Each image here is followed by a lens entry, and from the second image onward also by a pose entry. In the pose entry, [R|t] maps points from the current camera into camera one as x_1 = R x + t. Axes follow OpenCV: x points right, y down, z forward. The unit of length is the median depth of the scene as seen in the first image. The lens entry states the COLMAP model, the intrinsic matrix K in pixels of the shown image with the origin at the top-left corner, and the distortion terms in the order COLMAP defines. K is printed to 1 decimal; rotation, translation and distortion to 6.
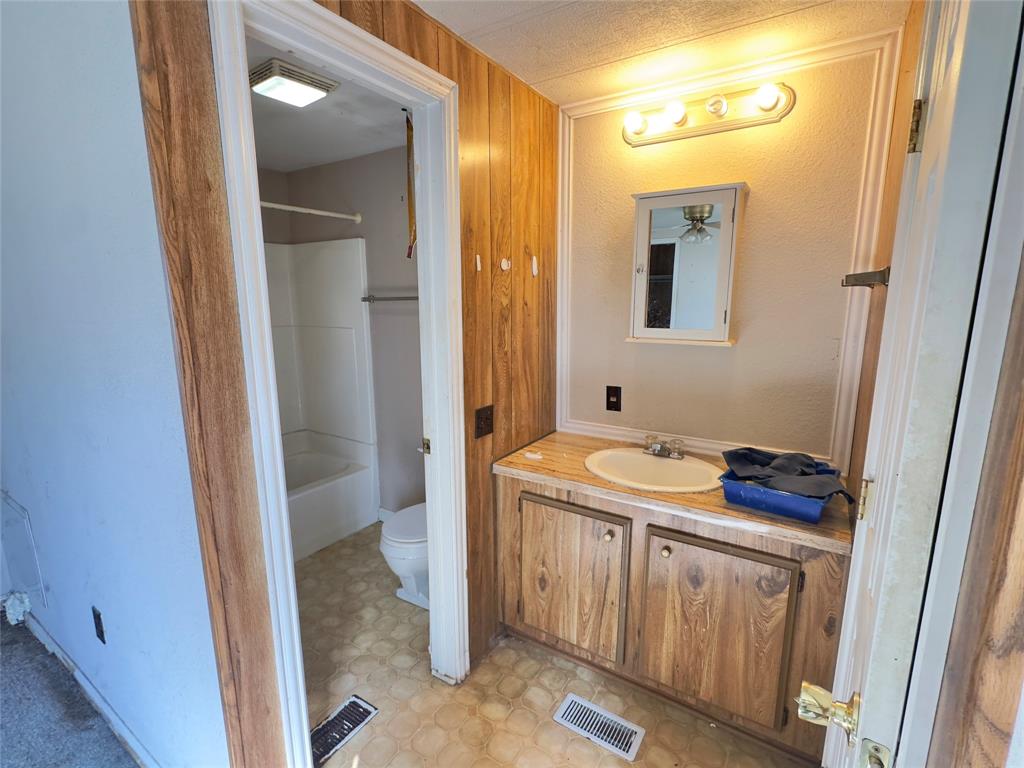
lens RADIAL K [[482.1, 0, 511.6], [0, 482.1, 382.3], [0, 0, 1]] dist [0.000631, 0.000066]
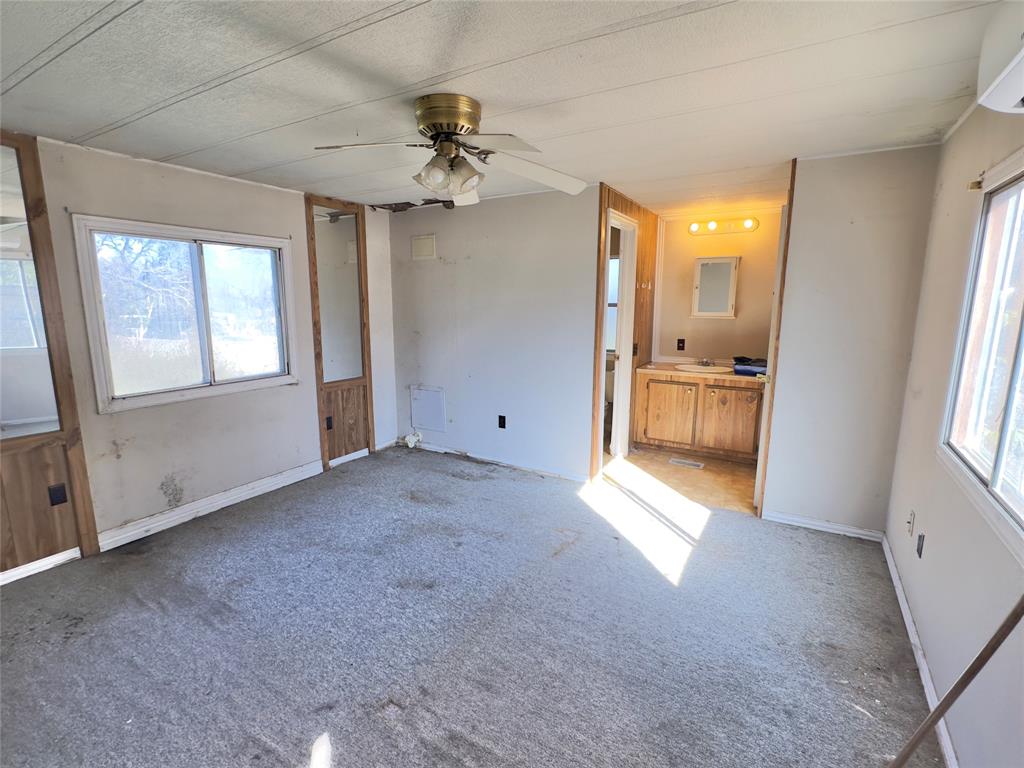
lens RADIAL K [[482.1, 0, 510.5], [0, 482.1, 384.8], [0, 0, 1]] dist [0.000631, 0.000066]
pose [[0.999499, -0.005812, 0.031115, -0.783501], [0.005977, 0.999969, -0.005217, 0.274214], [-0.031084, 0.005400, 0.999502, -1.454967]]
